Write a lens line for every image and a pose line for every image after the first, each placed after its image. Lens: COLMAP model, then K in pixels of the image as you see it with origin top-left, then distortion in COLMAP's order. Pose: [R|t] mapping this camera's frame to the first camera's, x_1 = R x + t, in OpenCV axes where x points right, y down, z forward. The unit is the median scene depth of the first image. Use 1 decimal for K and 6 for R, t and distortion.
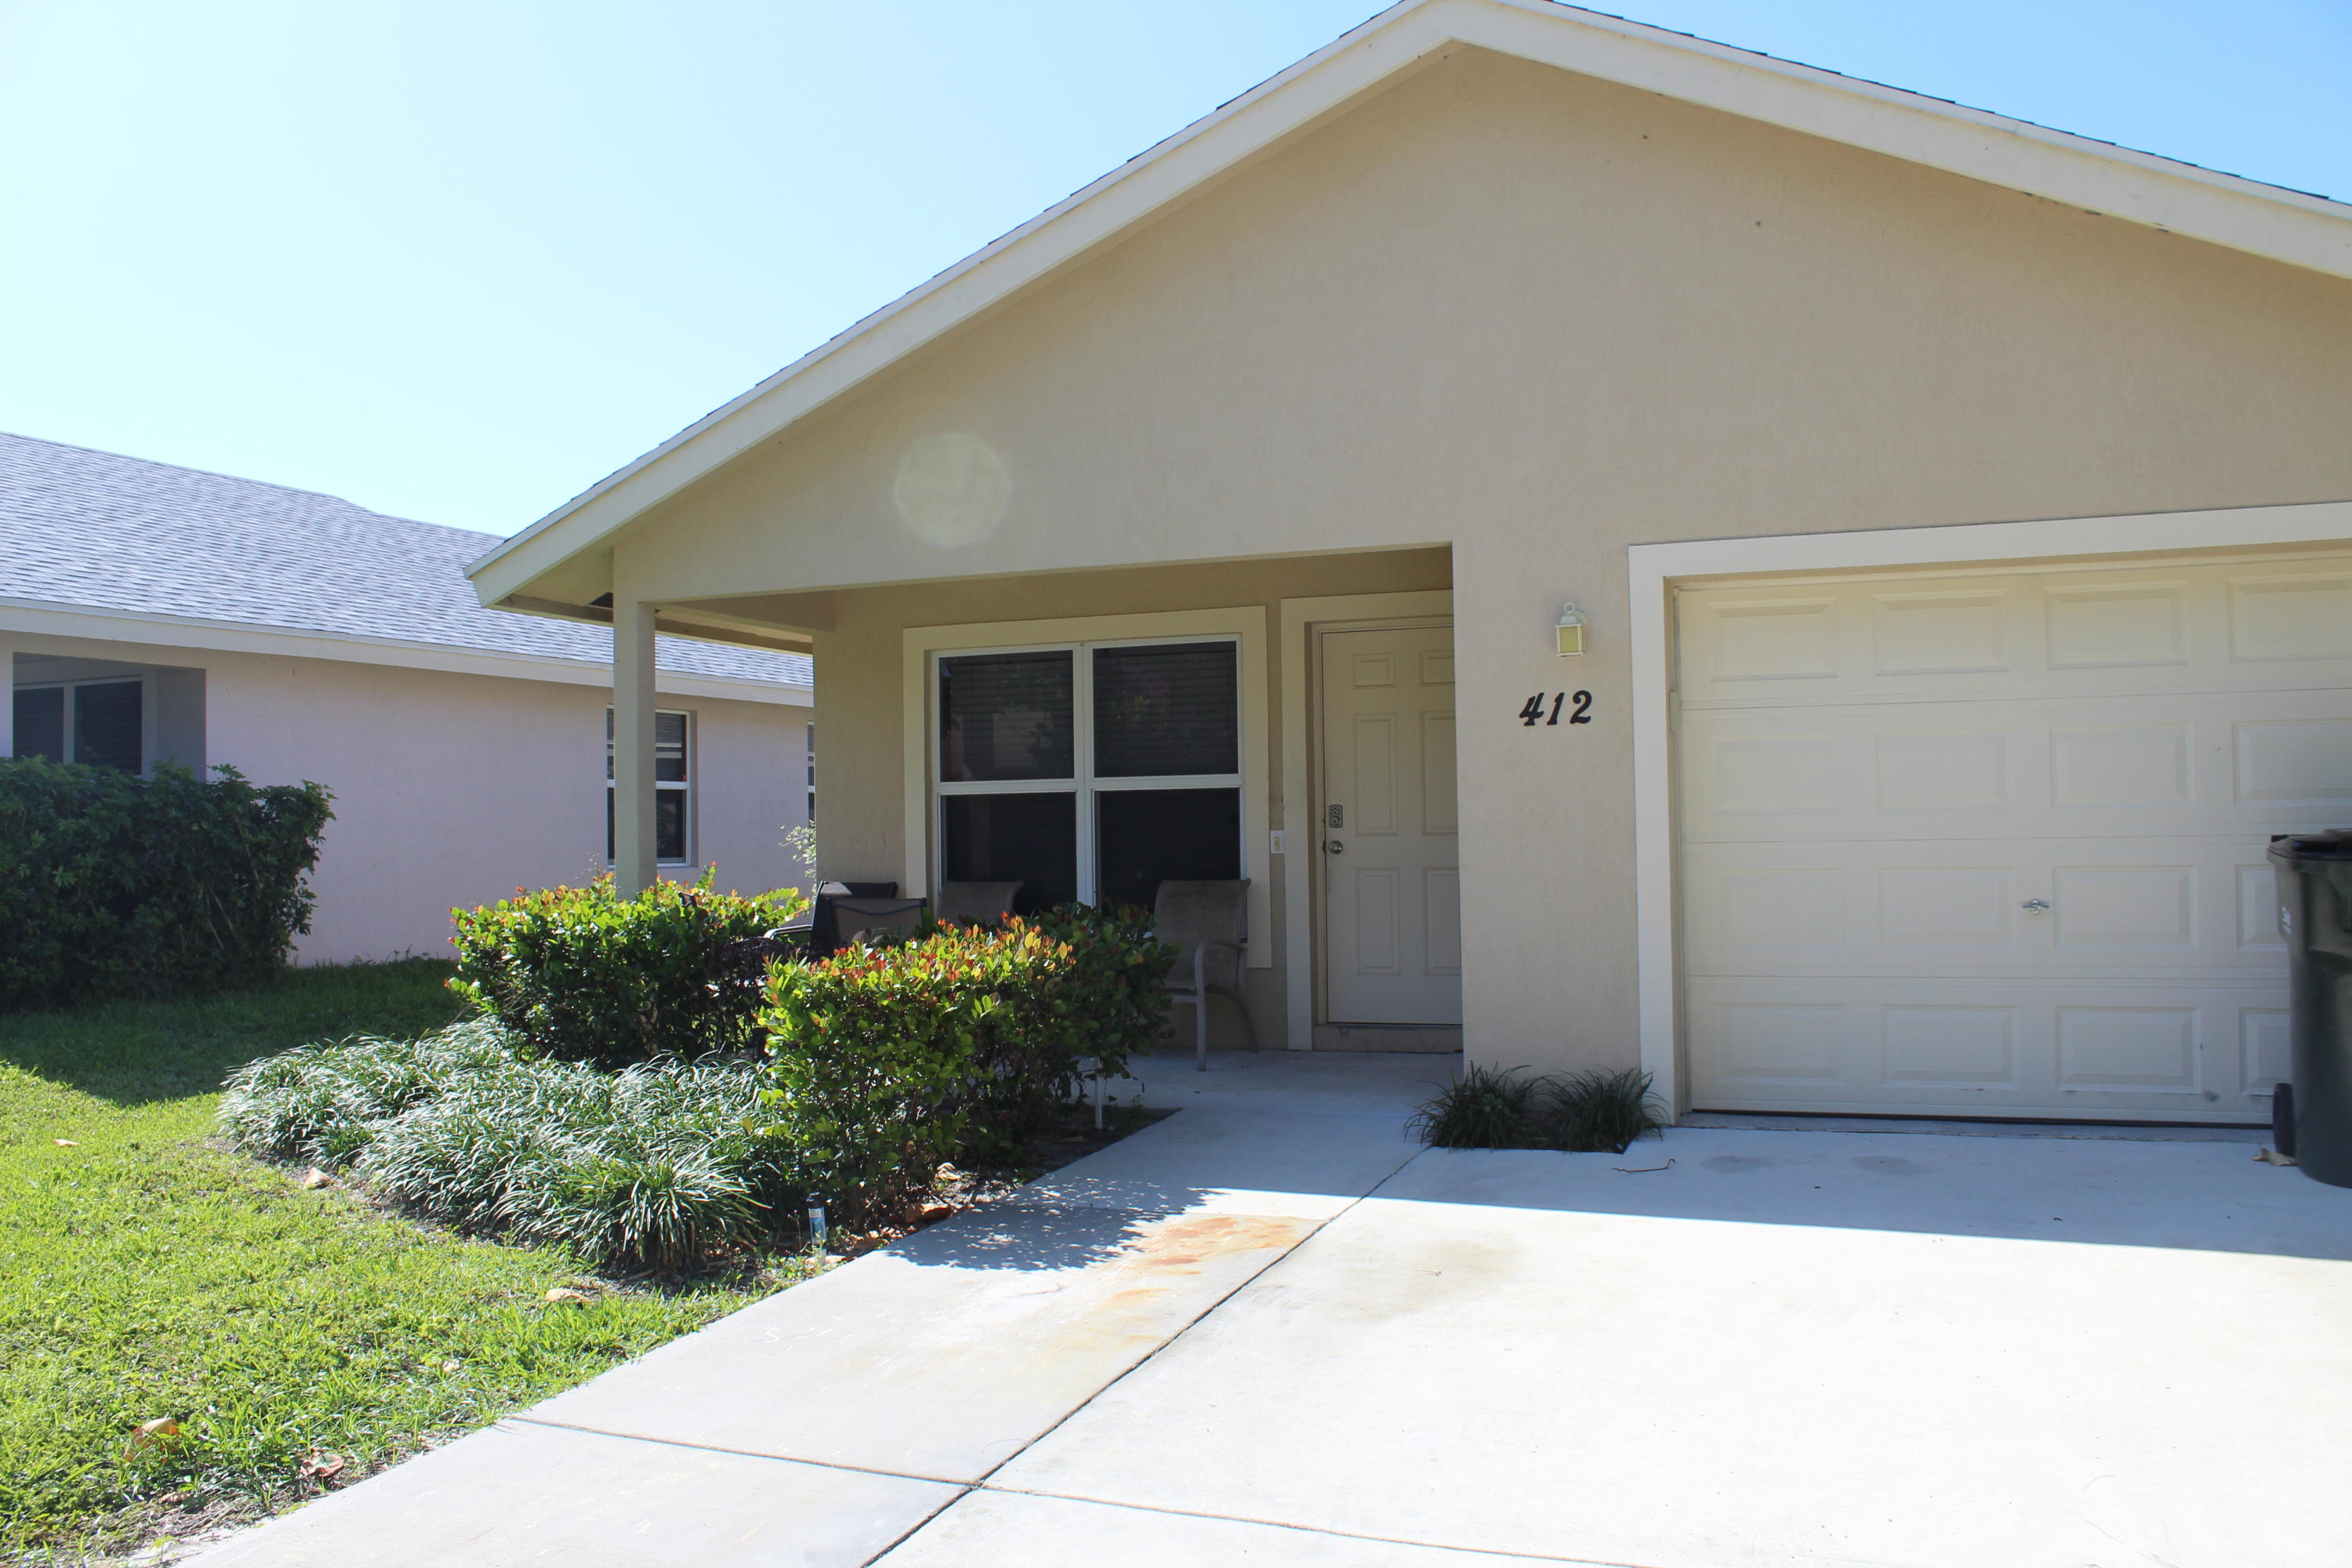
lens RADIAL K [[1968.4, 0, 1173.5], [0, 1968.4, 786.4], [0, 0, 1]] dist [-0.134126, 0.080799]
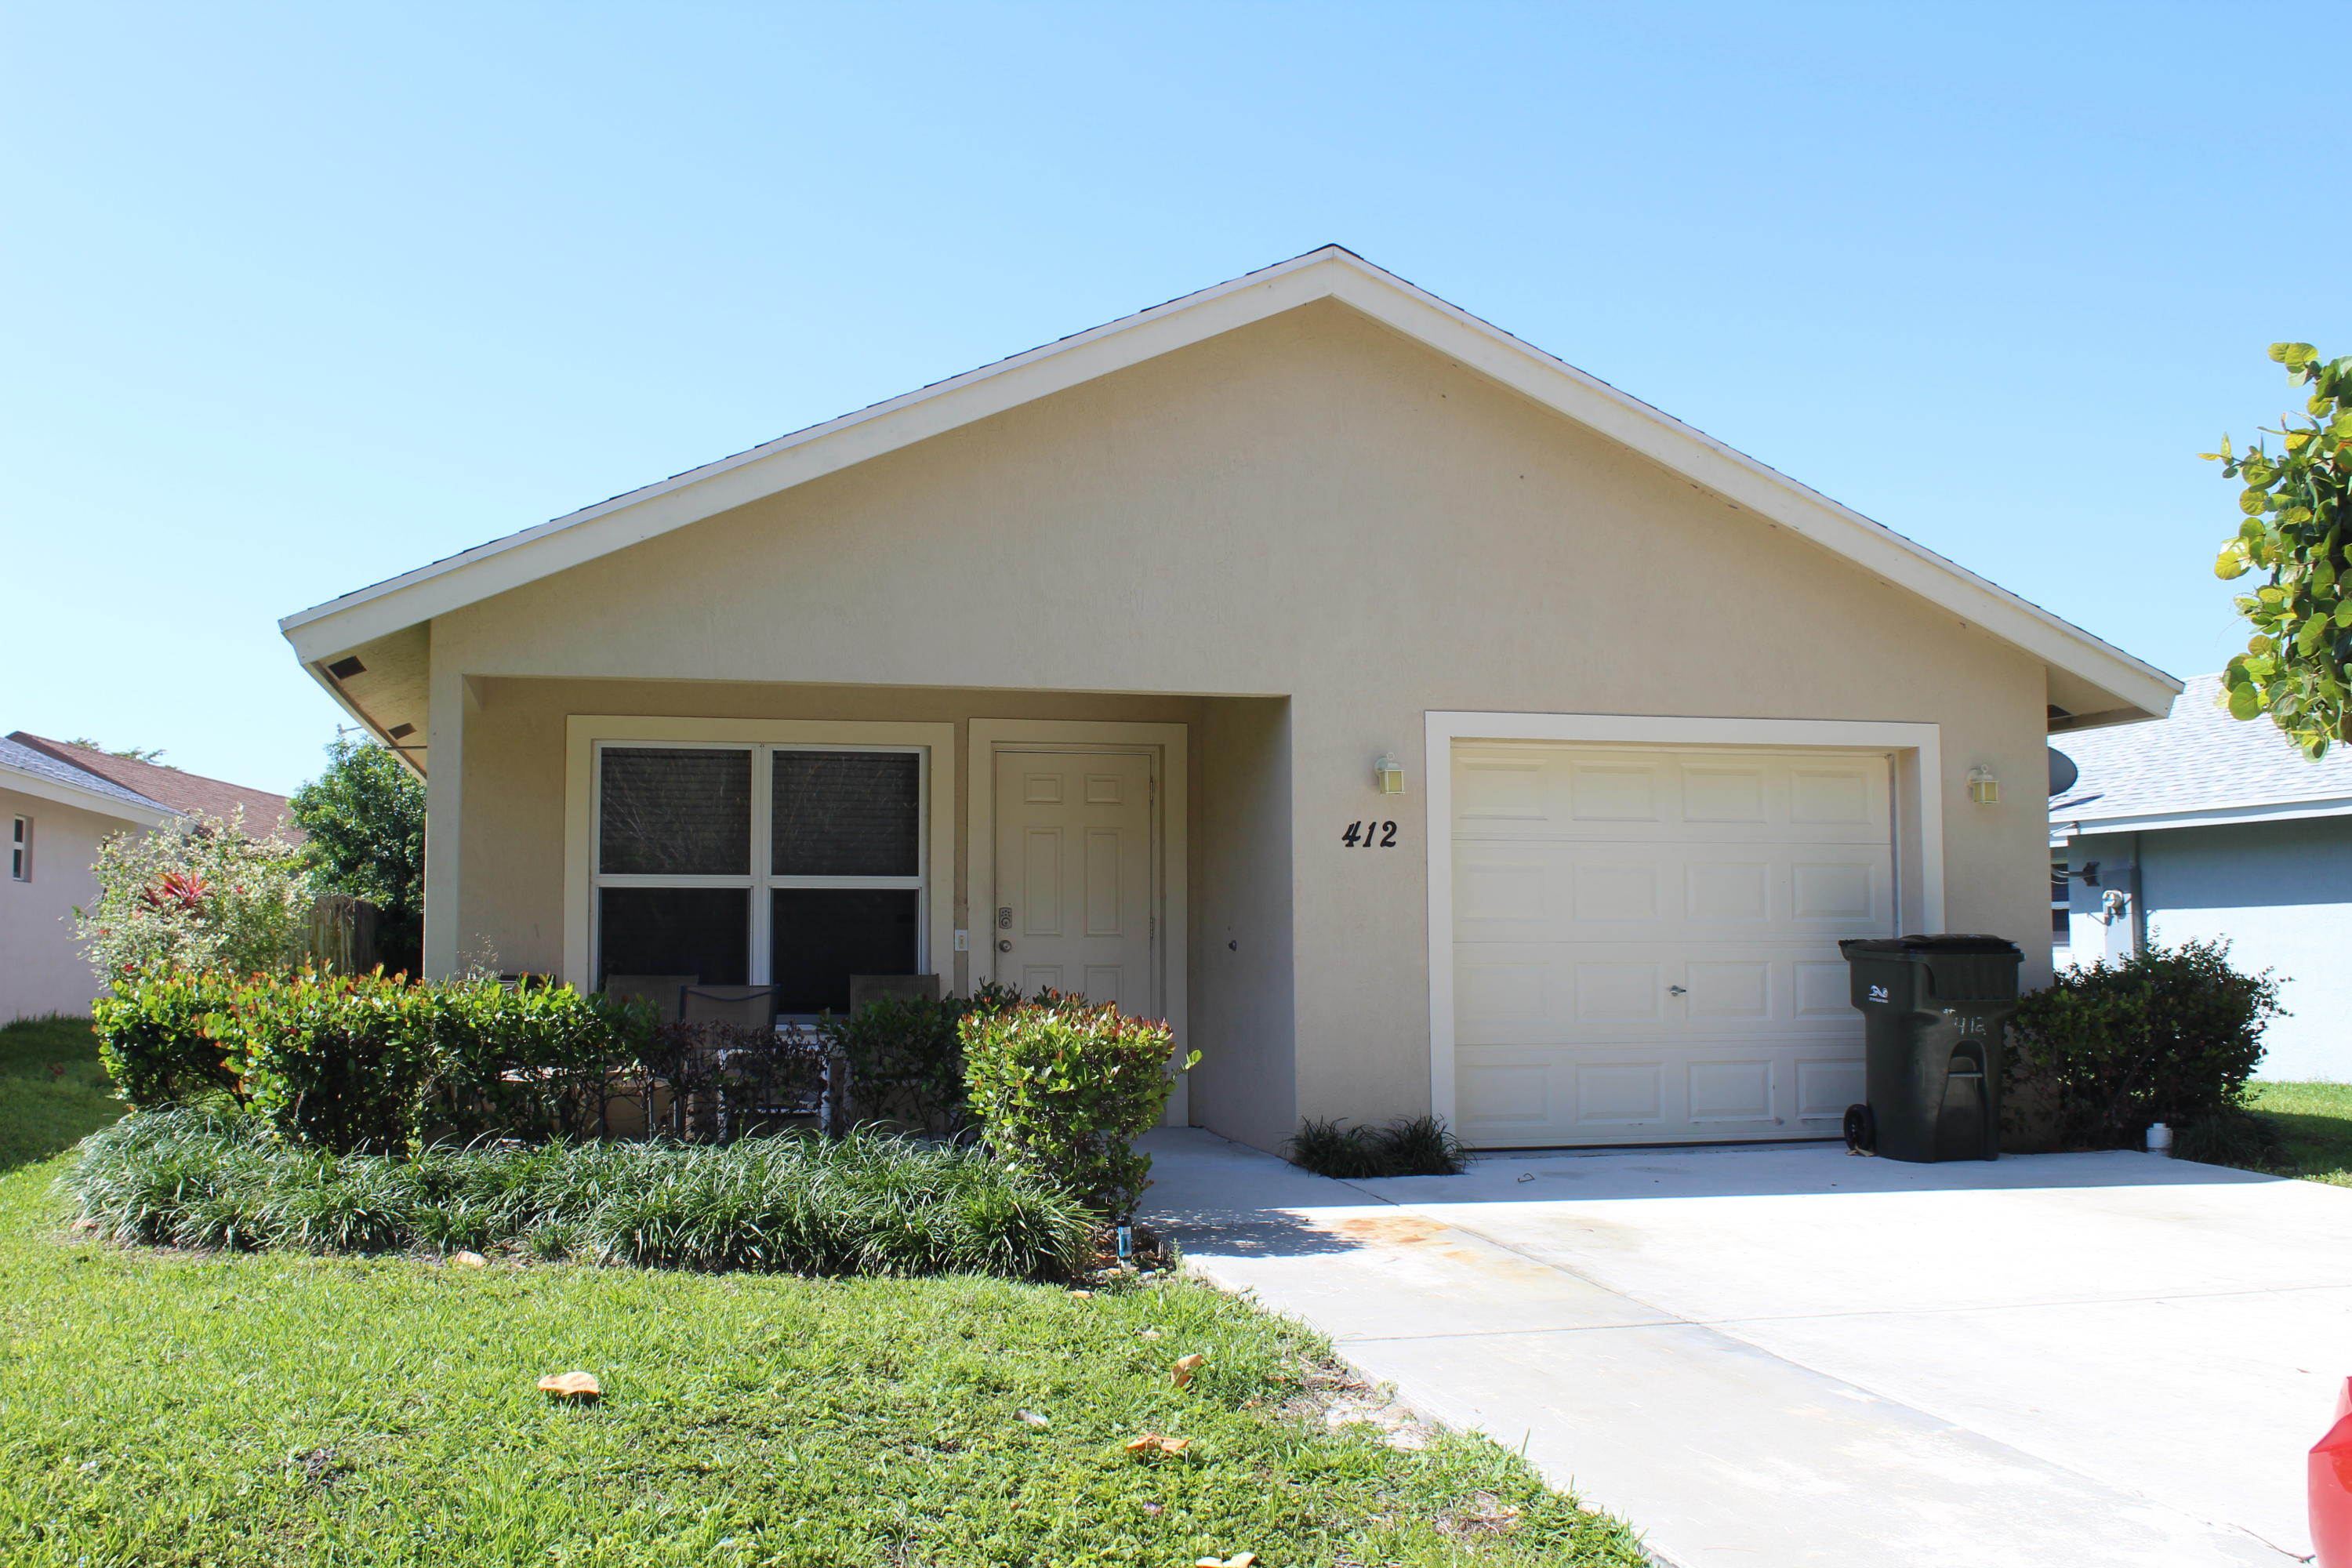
lens RADIAL K [[2267.0, 0, 1177.4], [0, 2267.0, 783.7], [0, 0, 1]] dist [-0.103236, 0.000000]
pose [[0.808560, 0.057826, 0.585565, -0.702875], [-0.024993, 0.997636, -0.064008, 0.022703], [-0.587883, 0.037119, 0.808094, -0.103049]]
